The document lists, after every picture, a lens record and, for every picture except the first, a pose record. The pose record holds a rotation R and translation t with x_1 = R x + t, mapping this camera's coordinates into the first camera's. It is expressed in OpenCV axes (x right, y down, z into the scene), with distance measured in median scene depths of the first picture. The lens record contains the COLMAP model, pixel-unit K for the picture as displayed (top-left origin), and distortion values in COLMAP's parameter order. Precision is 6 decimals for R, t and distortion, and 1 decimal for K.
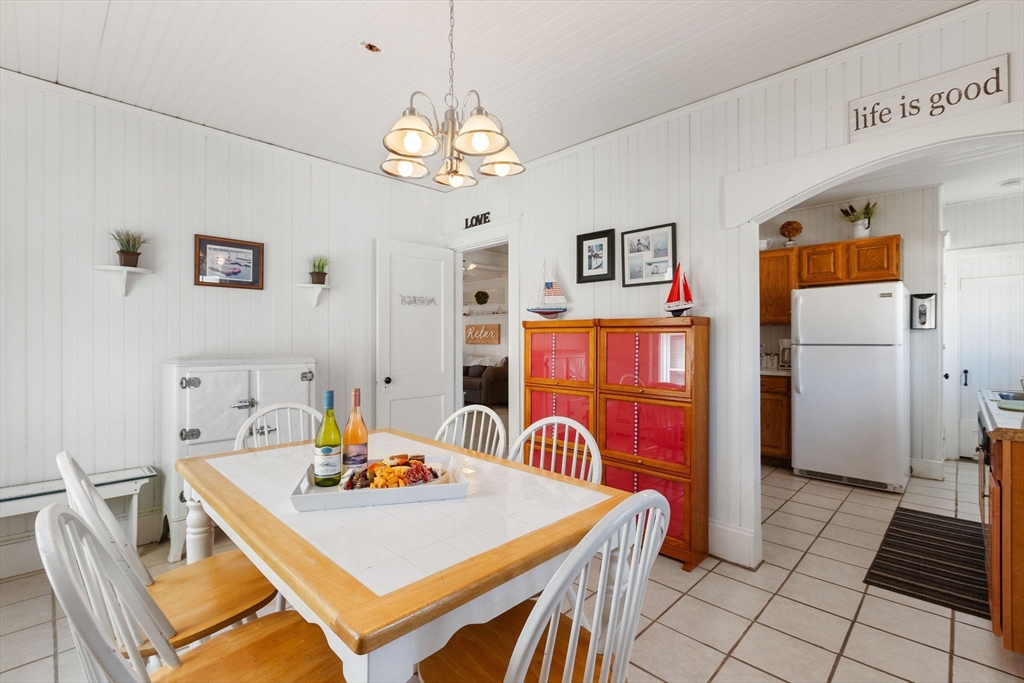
lens RADIAL K [[465.0, 0, 505.7], [0, 465.0, 337.6], [0, 0, 1]] dist [0.002267, -0.000023]
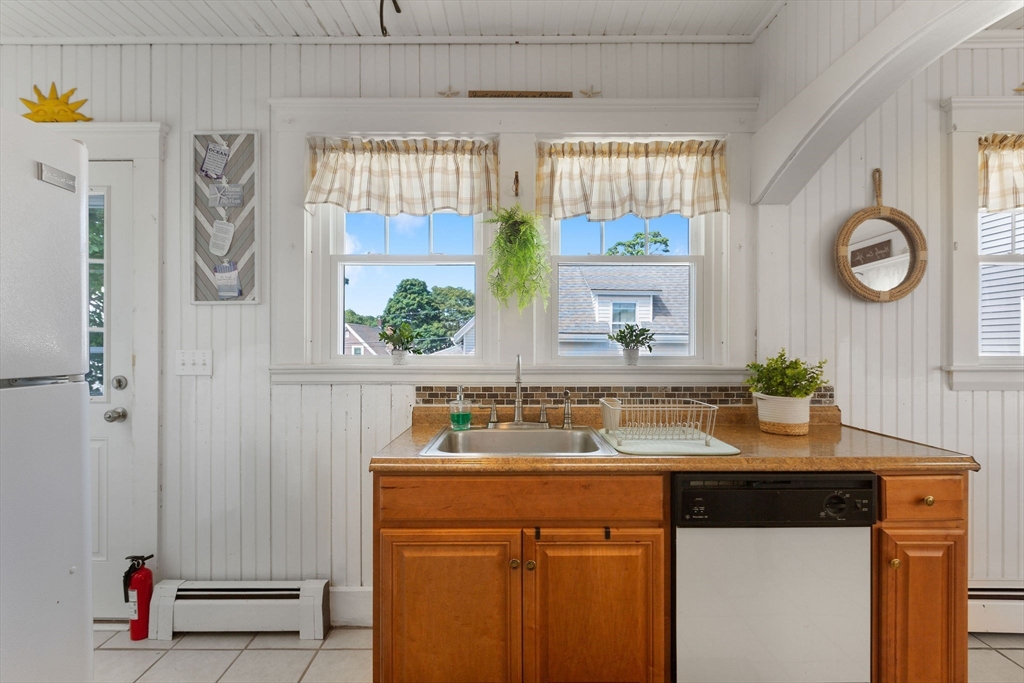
lens RADIAL K [[465.0, 0, 508.5], [0, 465.0, 347.1], [0, 0, 1]] dist [0.002267, -0.000023]
pose [[-0.692418, -0.001681, 0.721495, 0.422846], [-0.000552, 0.999998, 0.001799, -0.001127], [-0.721497, 0.000847, -0.692418, 0.893200]]
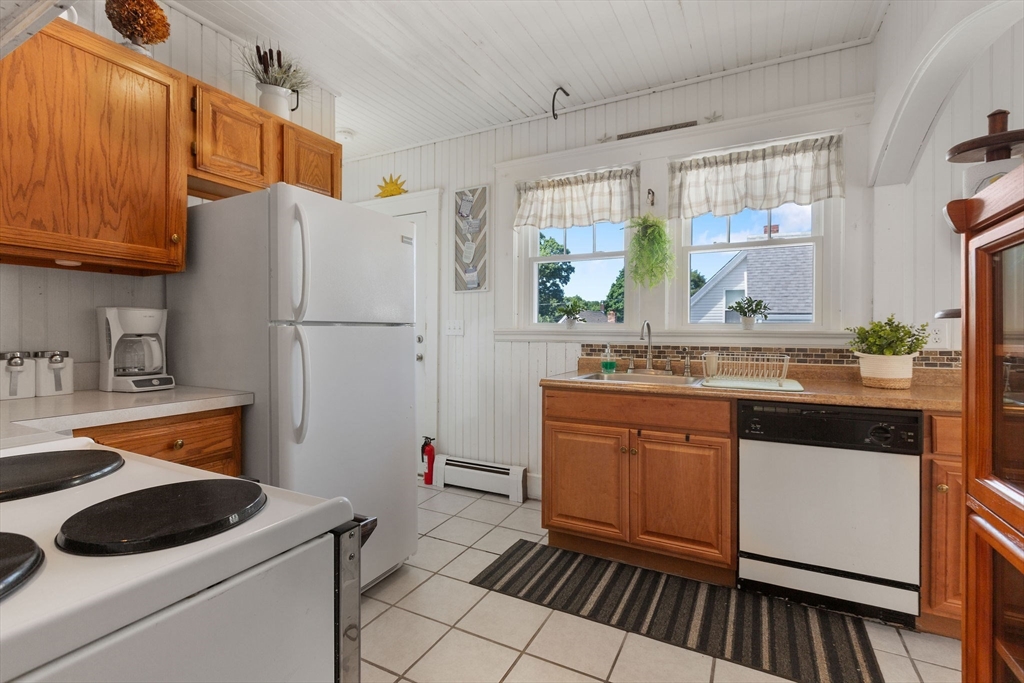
lens RADIAL K [[465.0, 0, 507.9], [0, 465.0, 333.7], [0, 0, 1]] dist [0.002267, -0.000023]
pose [[-0.280628, -0.007522, 0.959787, 0.189664], [-0.004124, 0.999970, 0.006631, 0.020975], [-0.959808, -0.002097, -0.280651, 0.933355]]
